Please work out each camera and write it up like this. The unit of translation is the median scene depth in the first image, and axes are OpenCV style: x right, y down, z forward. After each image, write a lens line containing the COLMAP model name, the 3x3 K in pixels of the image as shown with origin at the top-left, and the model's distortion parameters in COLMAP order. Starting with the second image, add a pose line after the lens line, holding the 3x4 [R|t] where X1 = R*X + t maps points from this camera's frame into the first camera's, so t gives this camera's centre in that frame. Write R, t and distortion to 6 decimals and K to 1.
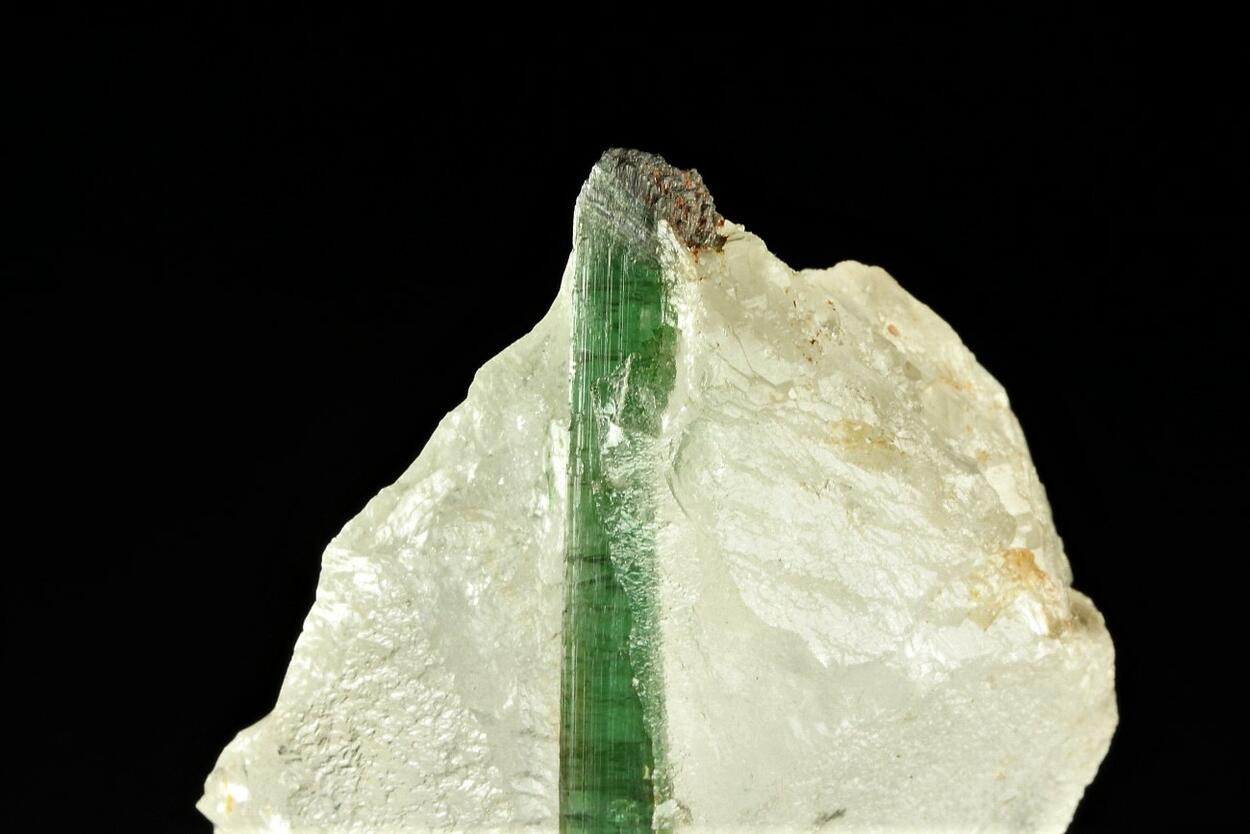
lens RADIAL K [[5491.1, 0, 625.0], [0, 5491.1, 417.0], [0, 0, 1]] dist [-0.030595, 0.816453]
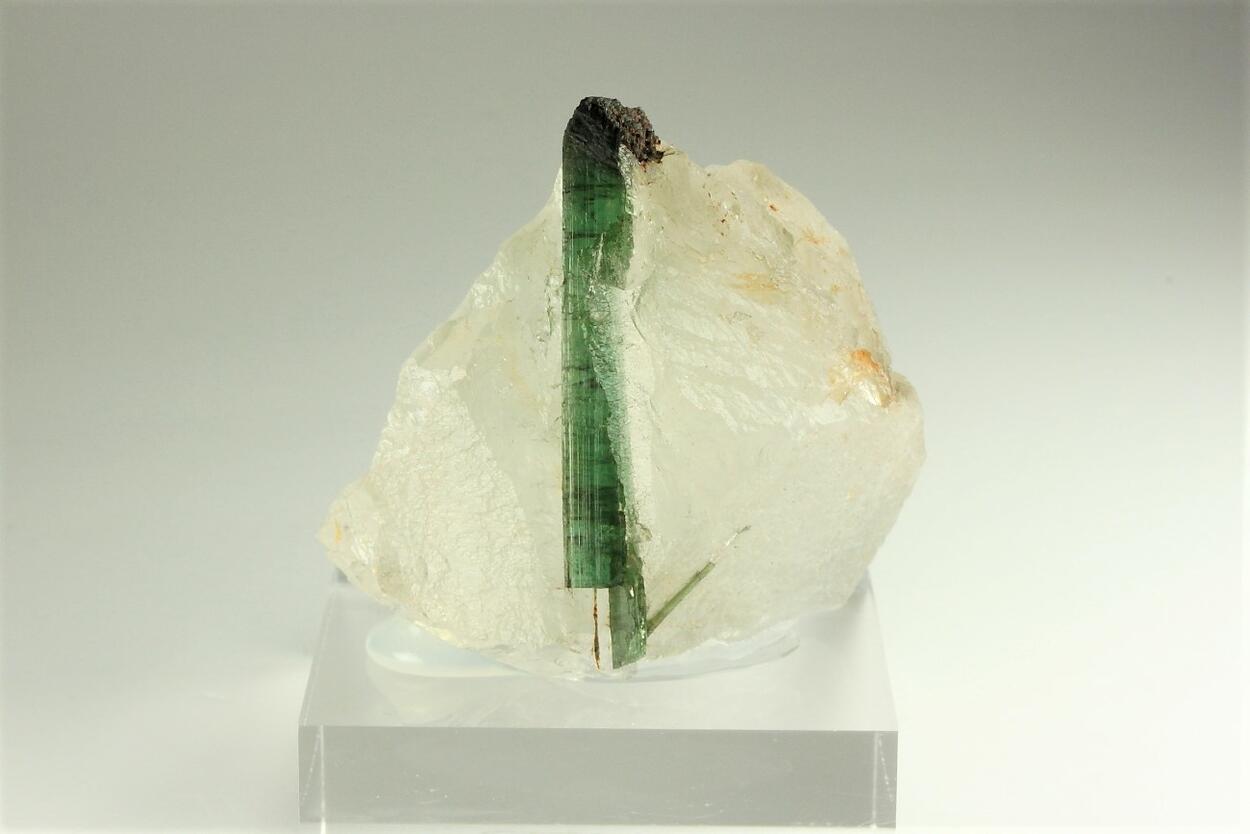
lens RADIAL K [[5491.1, 0, 625.0], [0, 5491.1, 417.0], [0, 0, 1]] dist [-0.030595, 0.816453]
pose [[0.998272, -0.034443, 0.047610, -0.066502], [0.030769, 0.996644, 0.075860, -0.075267], [-0.050063, -0.074264, 0.995981, -0.509644]]
